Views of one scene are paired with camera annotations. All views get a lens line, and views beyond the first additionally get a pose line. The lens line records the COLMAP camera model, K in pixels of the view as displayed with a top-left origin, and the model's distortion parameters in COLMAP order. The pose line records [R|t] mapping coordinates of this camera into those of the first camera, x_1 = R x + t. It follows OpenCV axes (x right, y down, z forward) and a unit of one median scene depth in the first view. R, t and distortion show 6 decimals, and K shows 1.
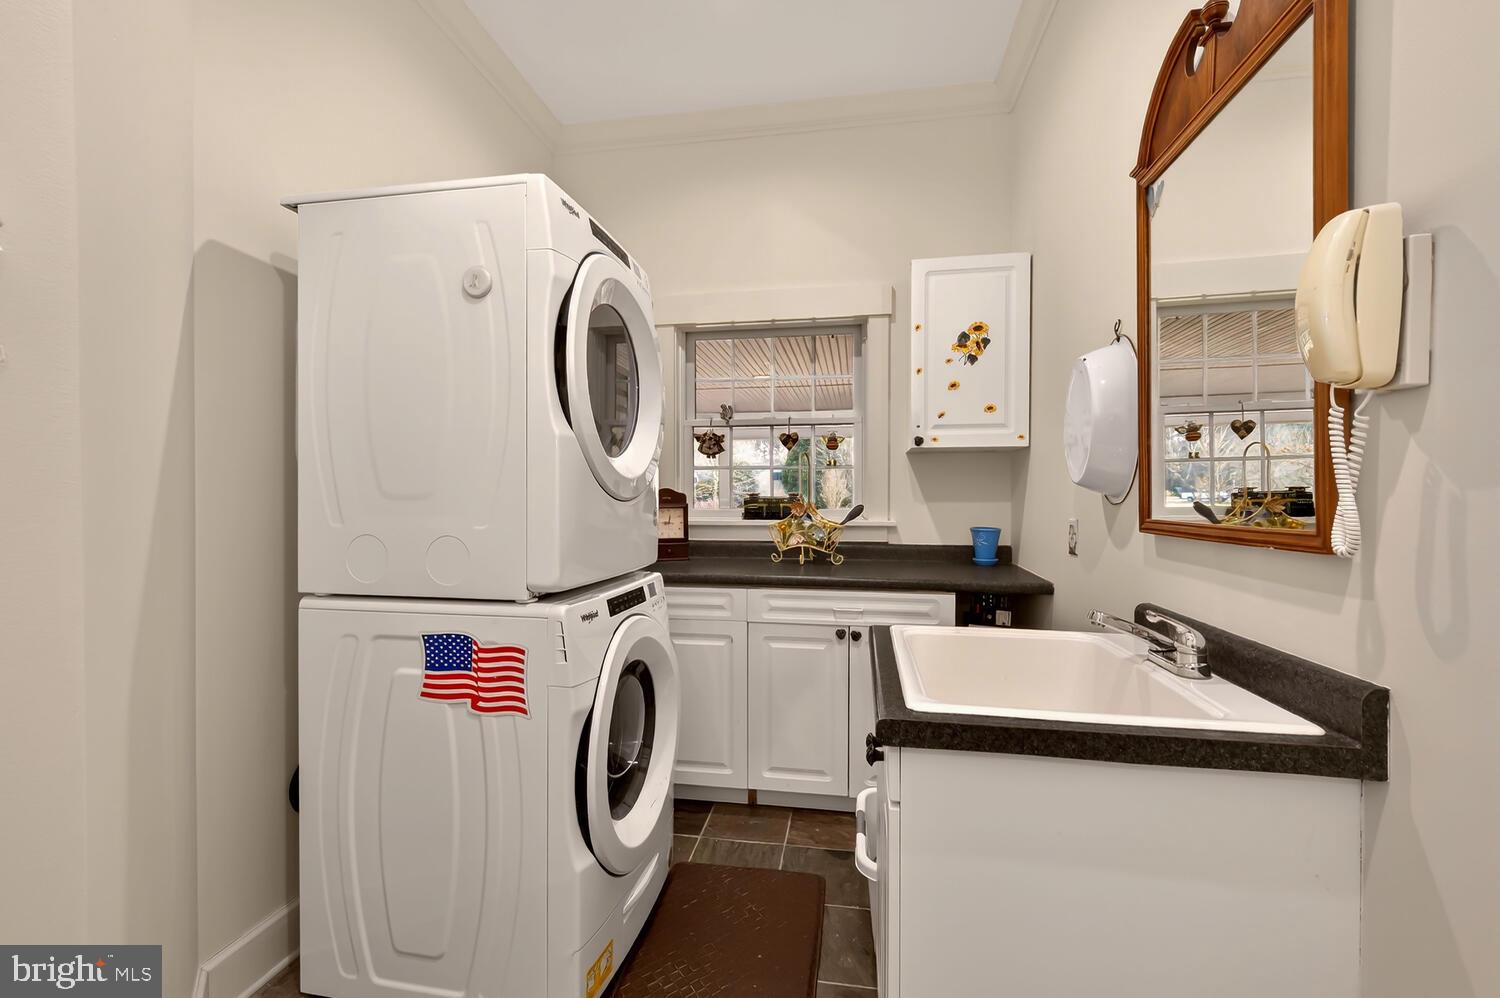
lens RADIAL K [[641.7, 0, 750.0], [0, 641.7, 499.0], [0, 0, 1]] dist [0.003398, -0.000140]
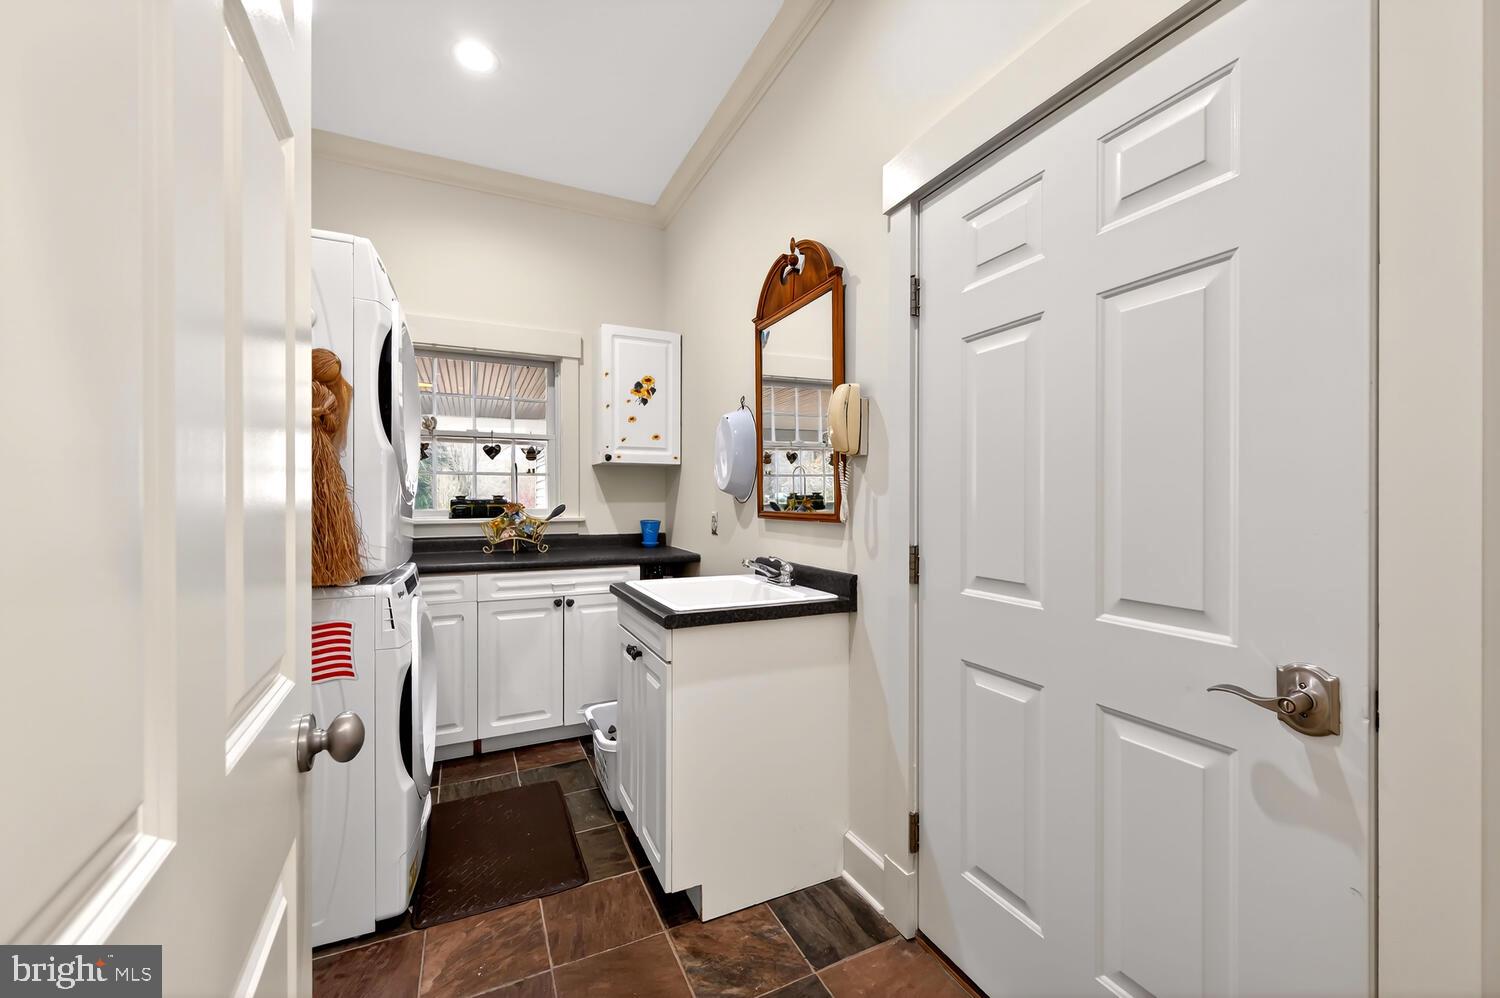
lens RADIAL K [[597.9, 0, 757.8], [0, 597.9, 492.2], [0, 0, 1]] dist [-0.000357, -0.000071]
pose [[0.811491, 0.004672, 0.584347, -0.233520], [0.003249, 0.999917, -0.012507, 0.000070], [-0.584356, 0.012047, 0.811408, -0.228222]]
